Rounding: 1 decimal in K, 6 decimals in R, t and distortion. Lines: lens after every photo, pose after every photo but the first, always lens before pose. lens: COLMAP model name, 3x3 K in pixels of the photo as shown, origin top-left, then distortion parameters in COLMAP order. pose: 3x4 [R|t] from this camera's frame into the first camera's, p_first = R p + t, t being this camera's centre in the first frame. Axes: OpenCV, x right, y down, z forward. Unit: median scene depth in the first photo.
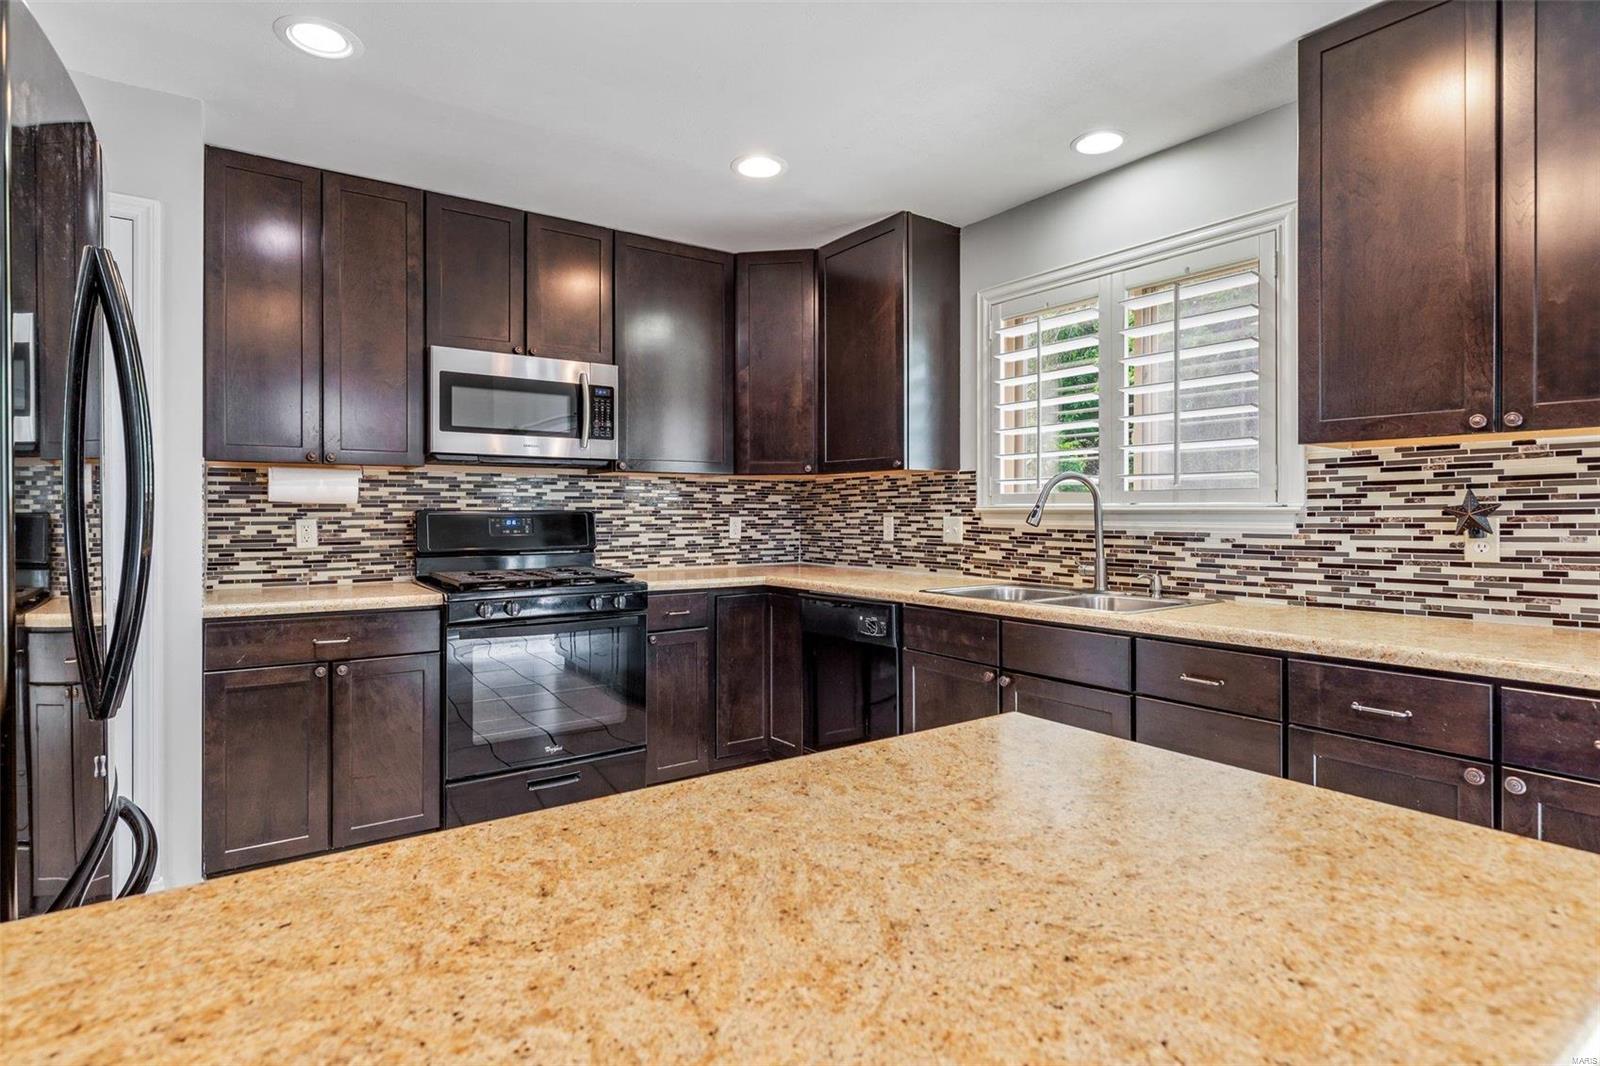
lens RADIAL K [[823.7, 0, 806.1], [0, 823.7, 517.9], [0, 0, 1]] dist [-0.004612, -0.001146]
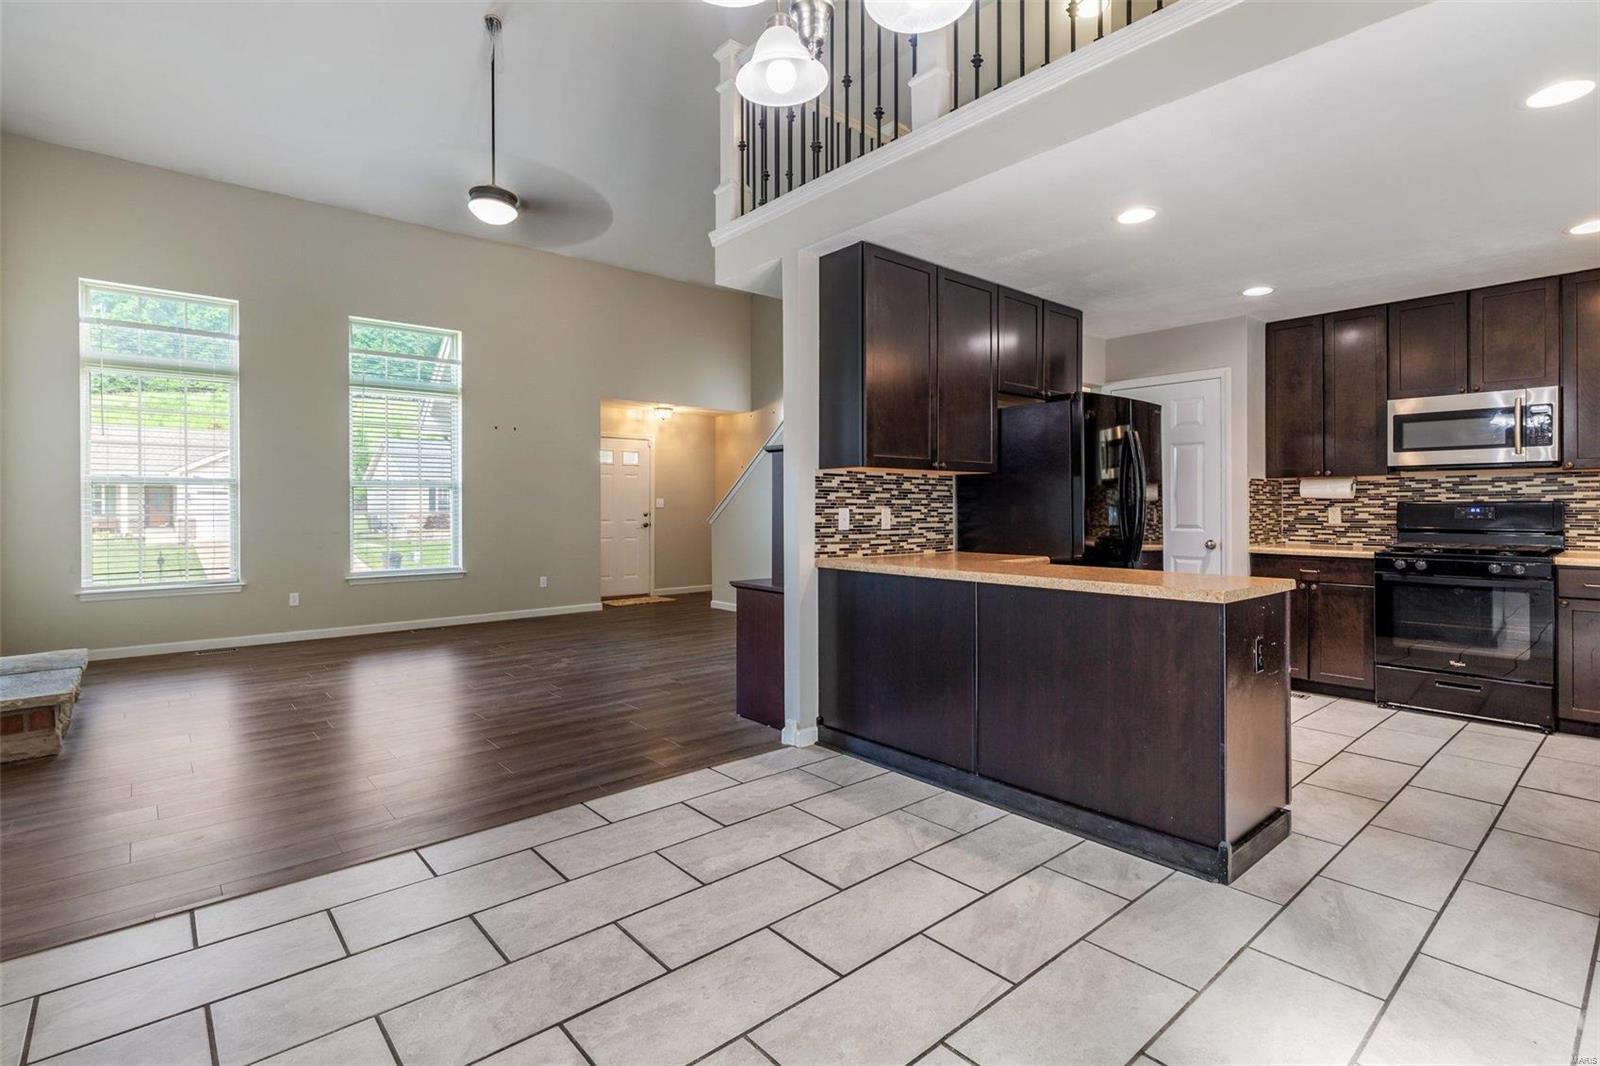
lens RADIAL K [[764.7, 0, 802.0], [0, 764.7, 508.4], [0, 0, 1]] dist [-0.002203, -0.000279]
pose [[0.097373, 0.003407, -0.995242, 0.823230], [-0.003264, 0.999990, 0.003104, 0.002368], [0.995243, 0.002946, 0.097383, -0.263255]]
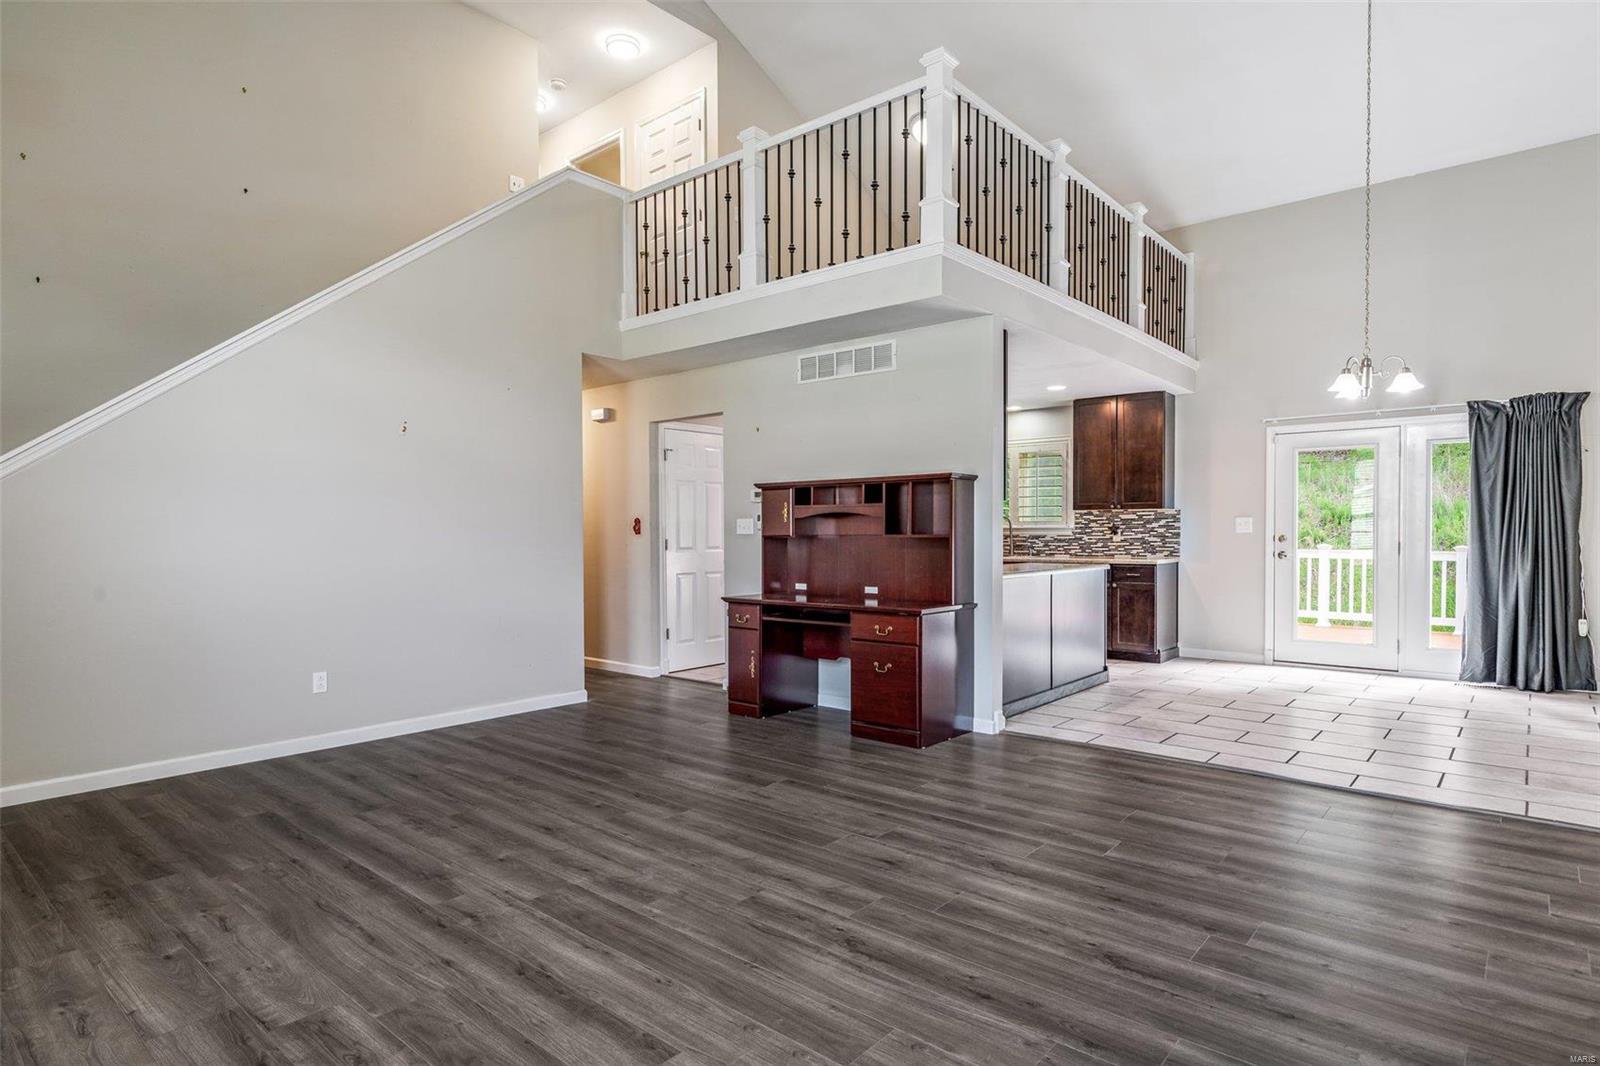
lens RADIAL K [[843.3, 0, 792.3], [0, 843.3, 548.6], [0, 0, 1]] dist [0.001209, -0.000983]
pose [[0.974035, -0.009032, 0.226215, -0.907729], [0.005277, 0.999838, 0.017201, 0.007033], [-0.226334, -0.015560, 0.973925, -1.468566]]
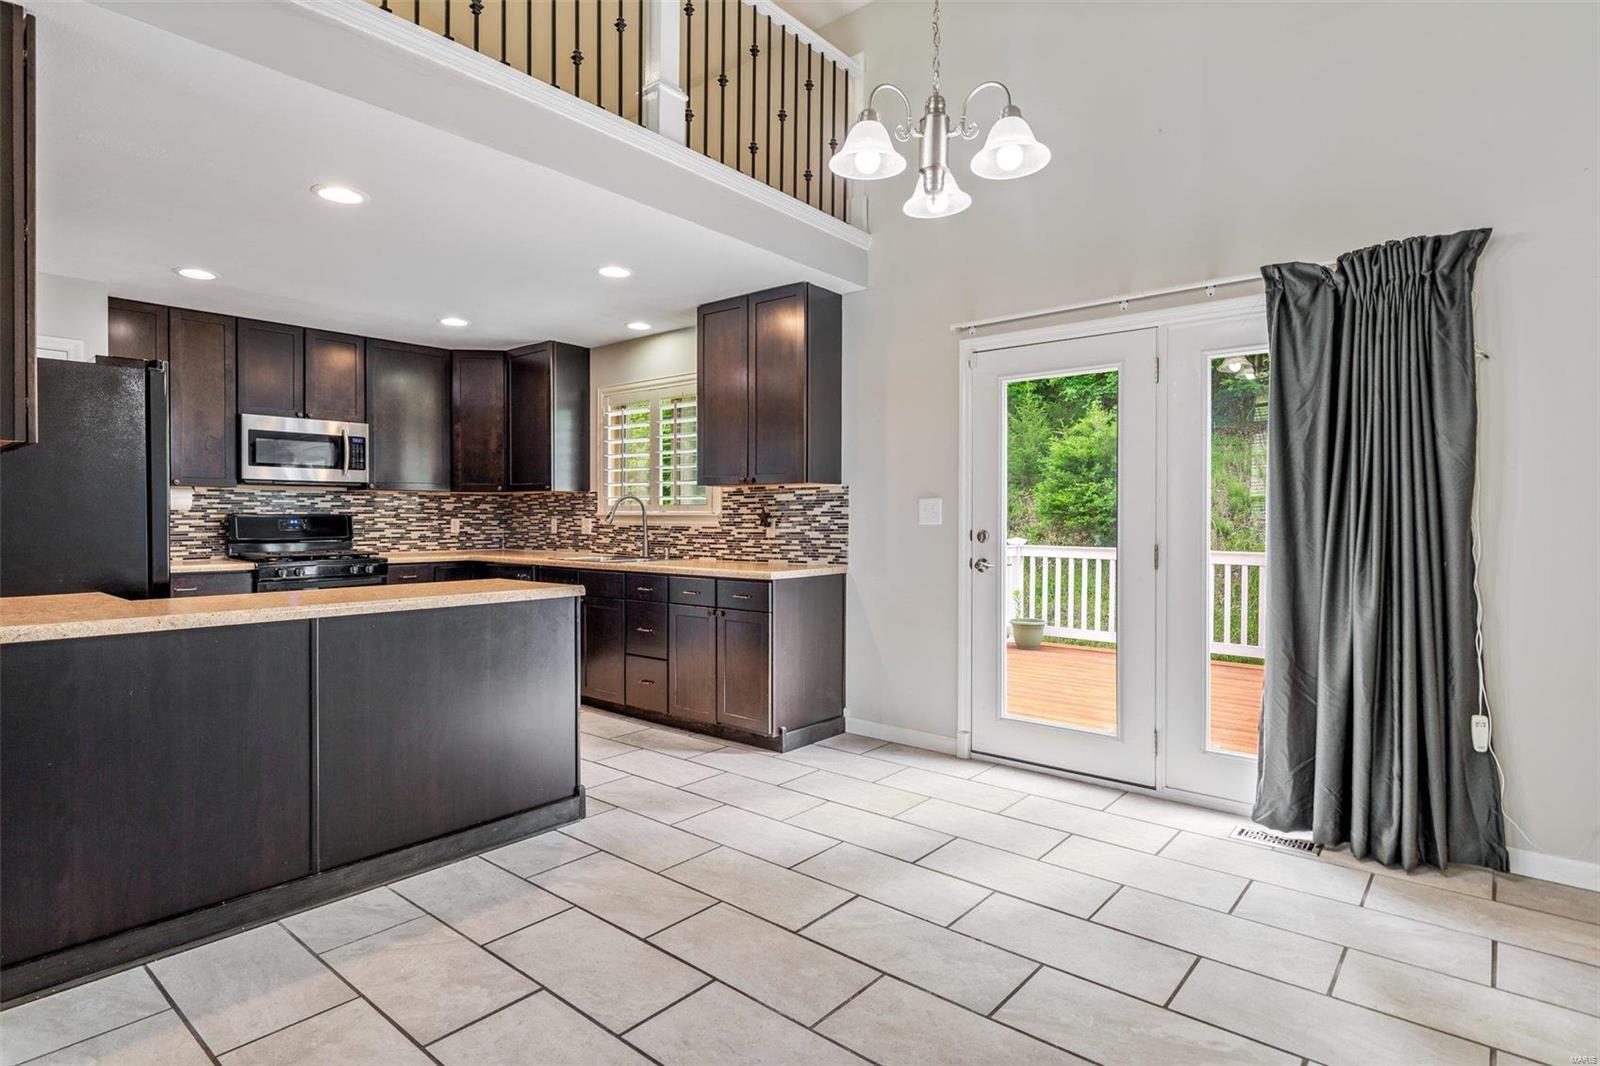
lens RADIAL K [[827.1, 0, 809.5], [0, 827.1, 525.7], [0, 0, 1]] dist [-0.003490, -0.000951]
pose [[0.967520, -0.000933, 0.252791, 0.197377], [-0.000470, 0.999985, 0.005490, 0.003986], [-0.252792, -0.005430, 0.967505, -0.780810]]
